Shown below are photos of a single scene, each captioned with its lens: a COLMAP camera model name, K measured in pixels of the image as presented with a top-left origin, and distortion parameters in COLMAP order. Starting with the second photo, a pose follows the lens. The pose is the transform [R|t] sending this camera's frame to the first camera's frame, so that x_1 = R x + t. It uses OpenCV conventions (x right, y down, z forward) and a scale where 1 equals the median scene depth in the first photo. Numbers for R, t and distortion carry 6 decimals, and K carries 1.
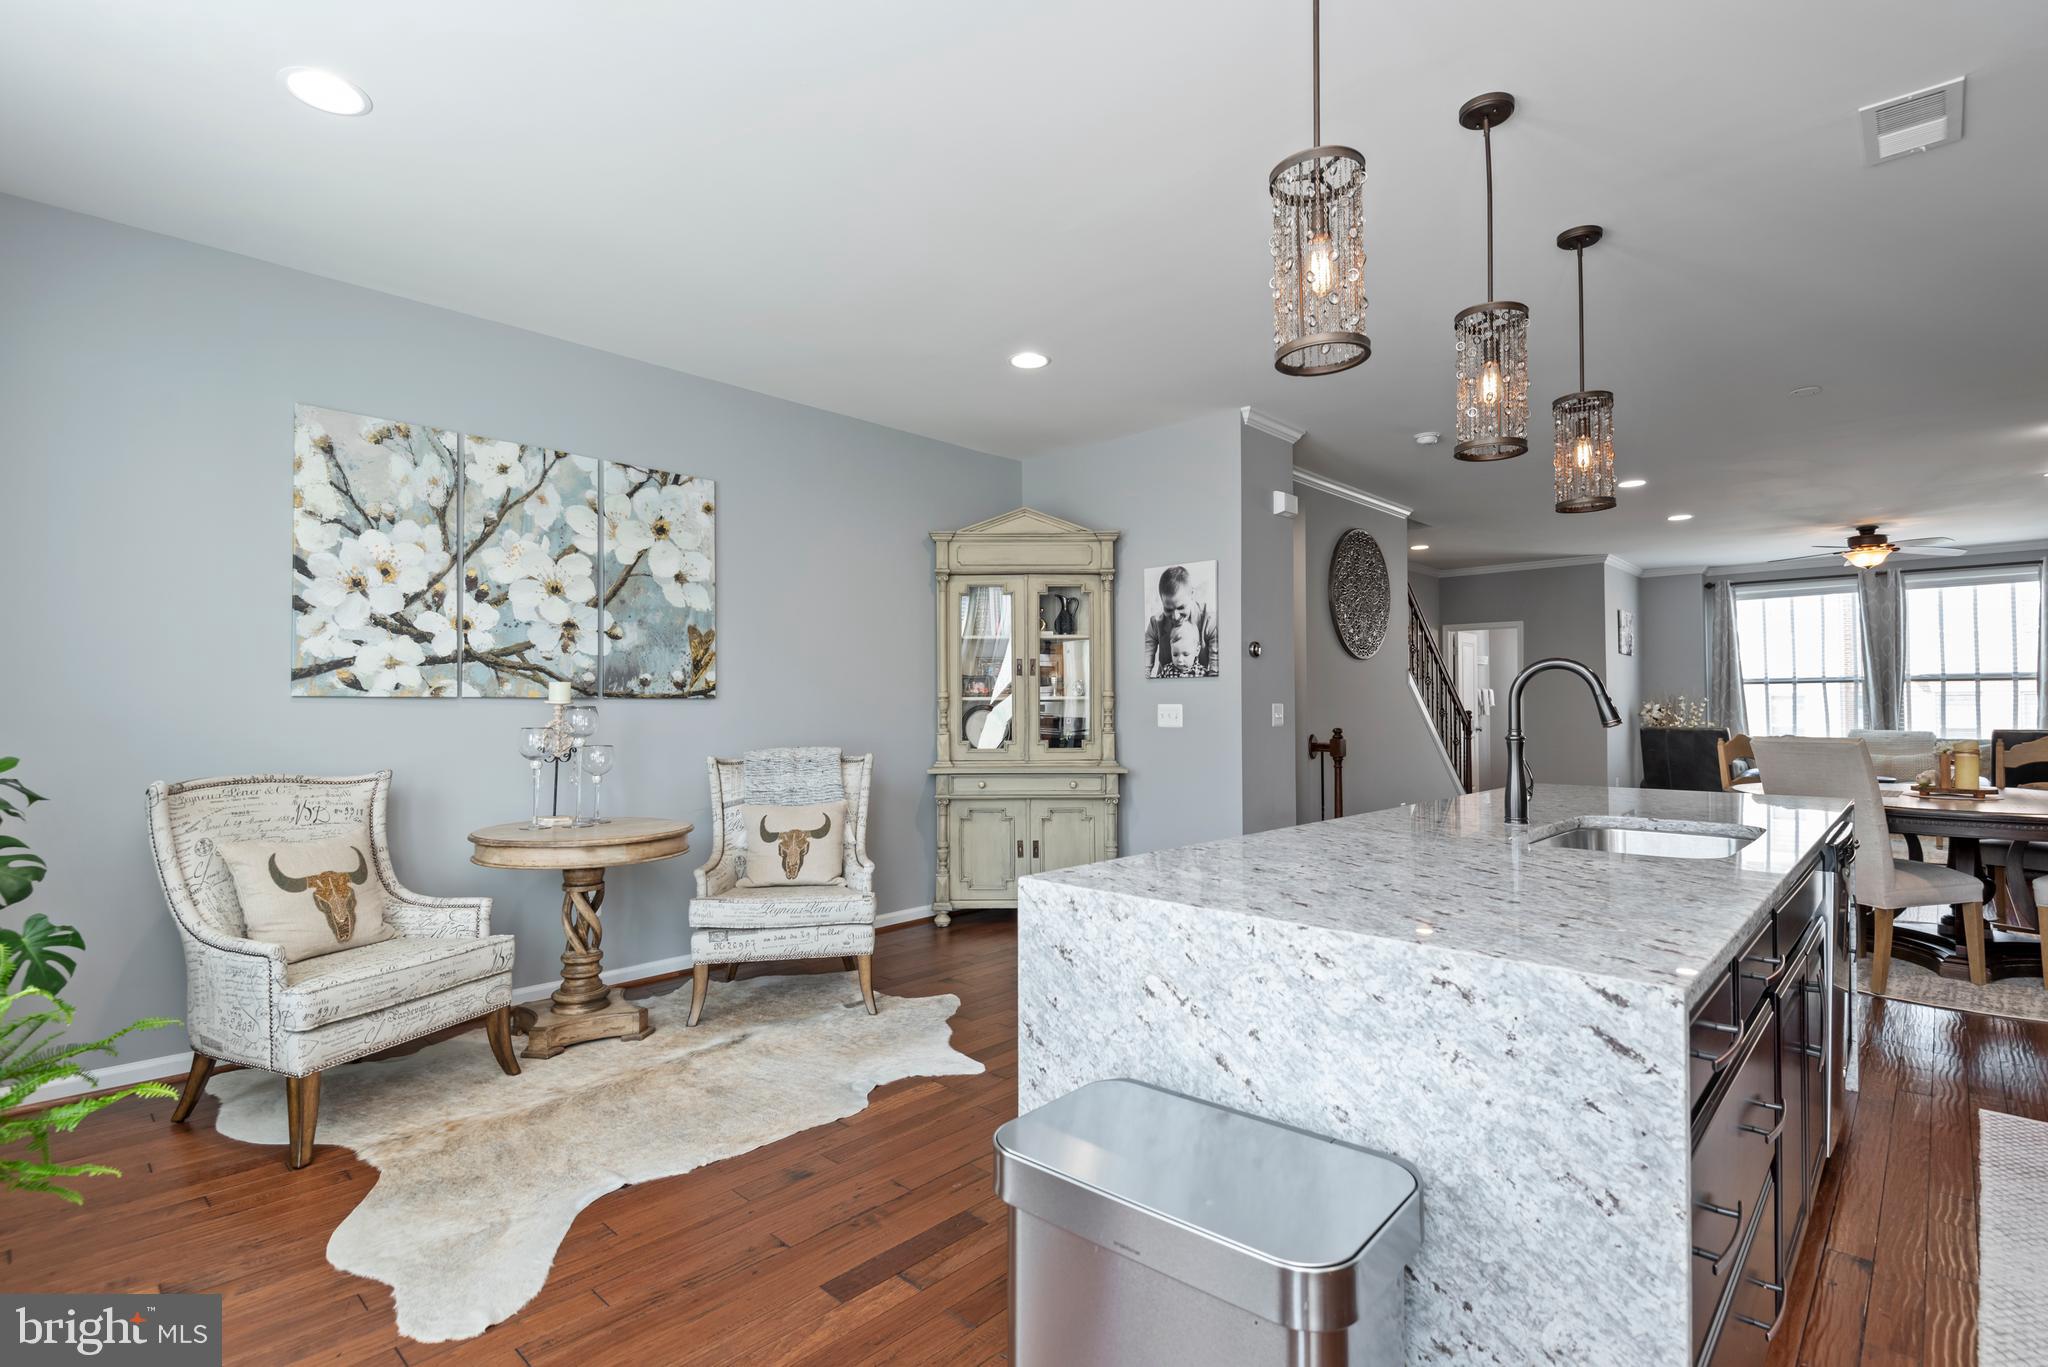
lens RADIAL K [[1015.5, 0, 1022.3], [0, 1015.5, 693.2], [0, 0, 1]] dist [0.001426, 0.000033]
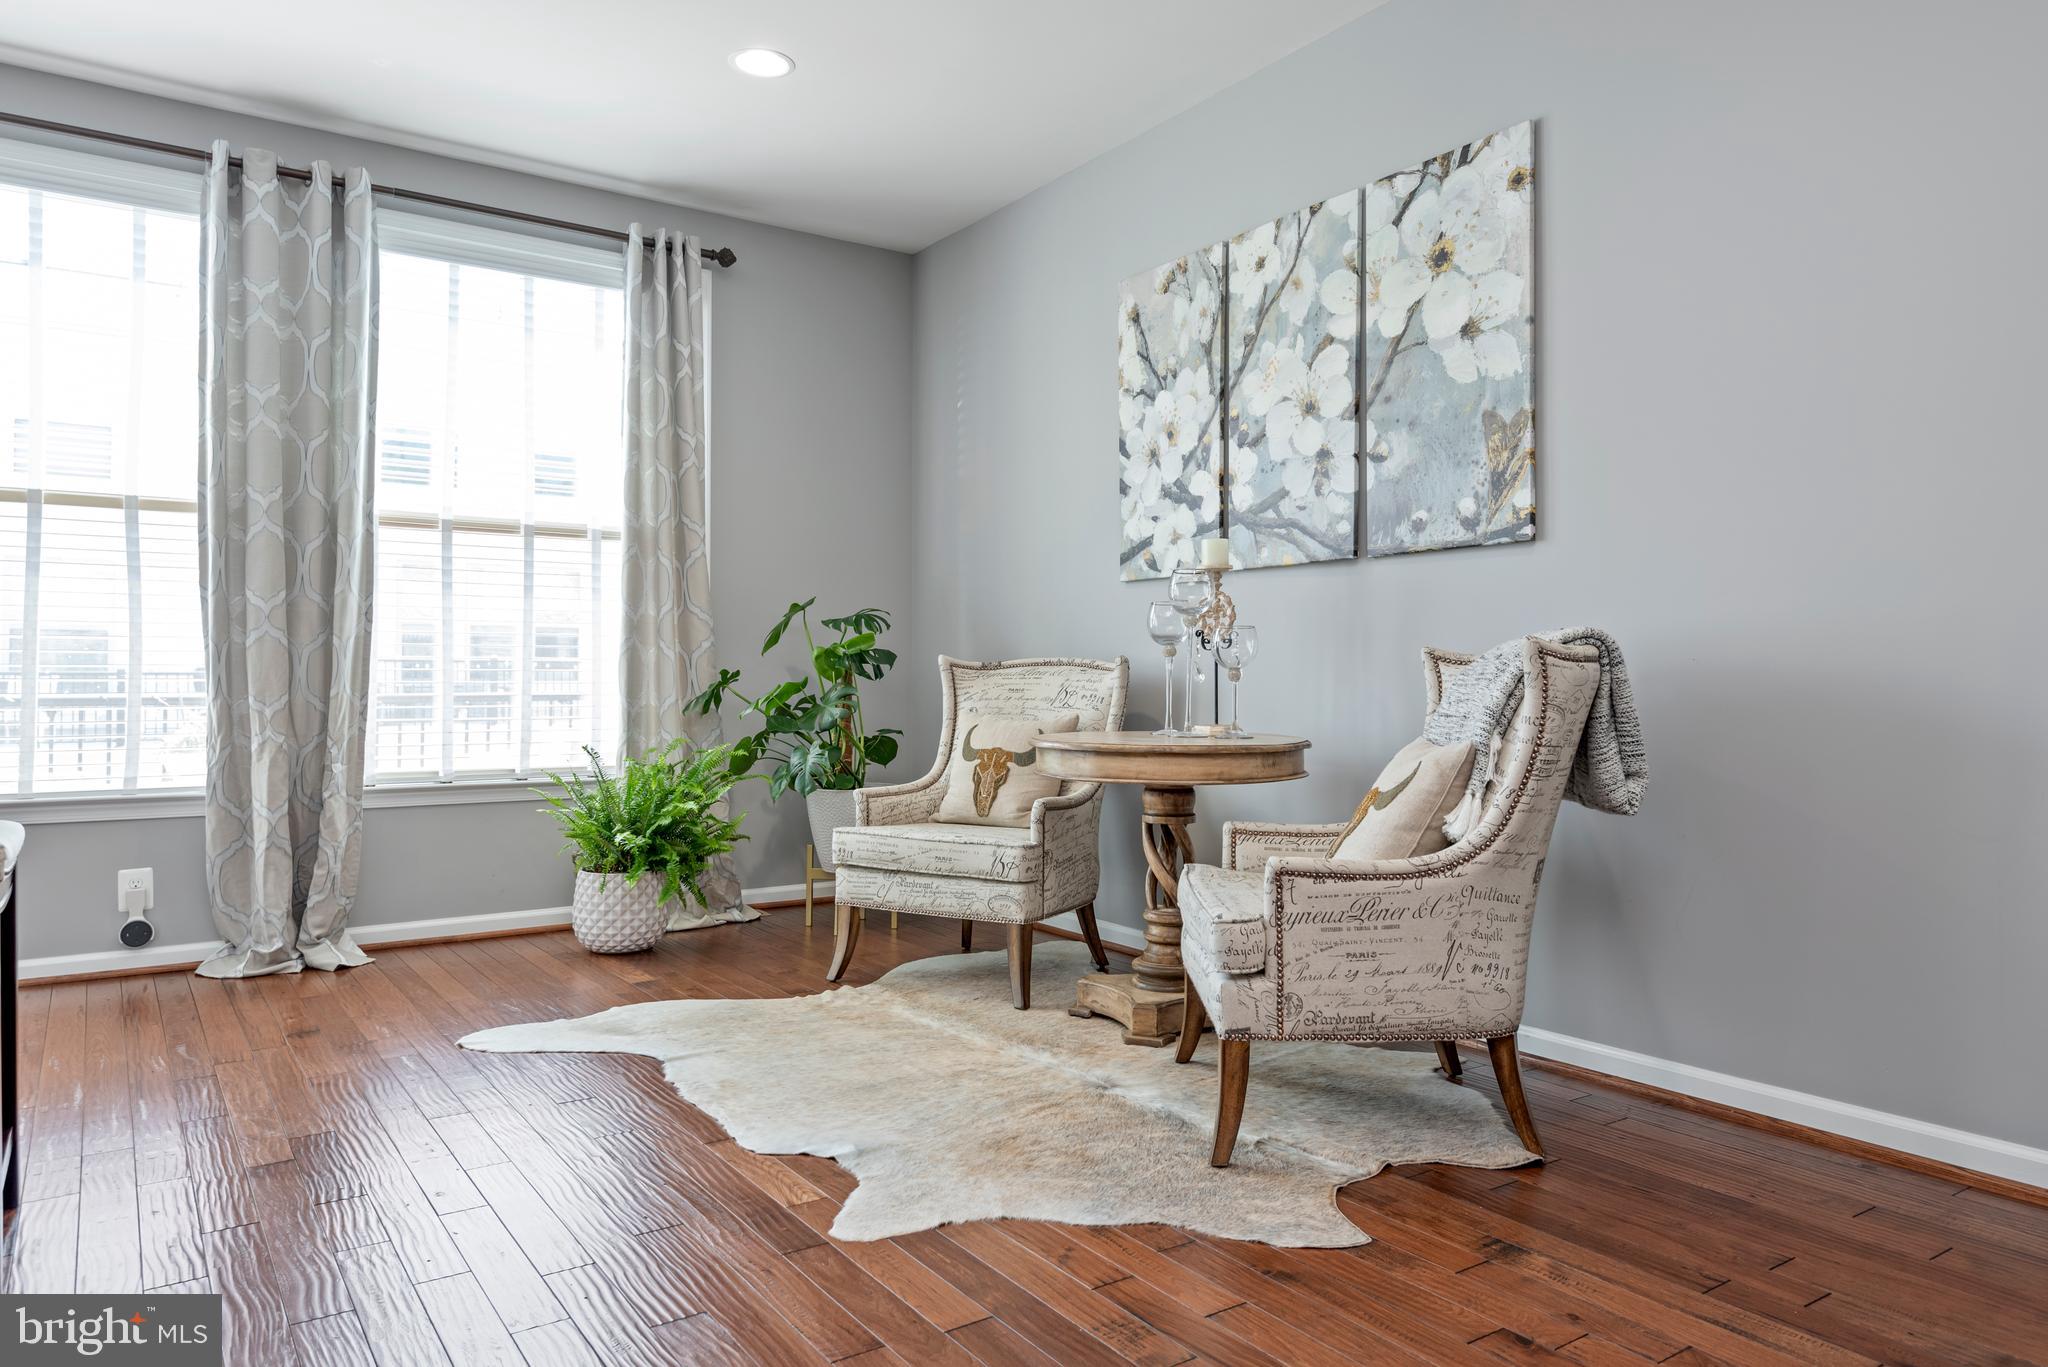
lens RADIAL K [[1342.2, 0, 1022.8], [0, 1342.2, 679.0], [0, 0, 1]] dist [-0.005607, -0.001318]
pose [[-0.247718, 0.003821, -0.968825, 0.491403], [0.015193, 0.999885, 0.000058, 0.083194], [0.968713, -0.014705, -0.247747, 1.069735]]
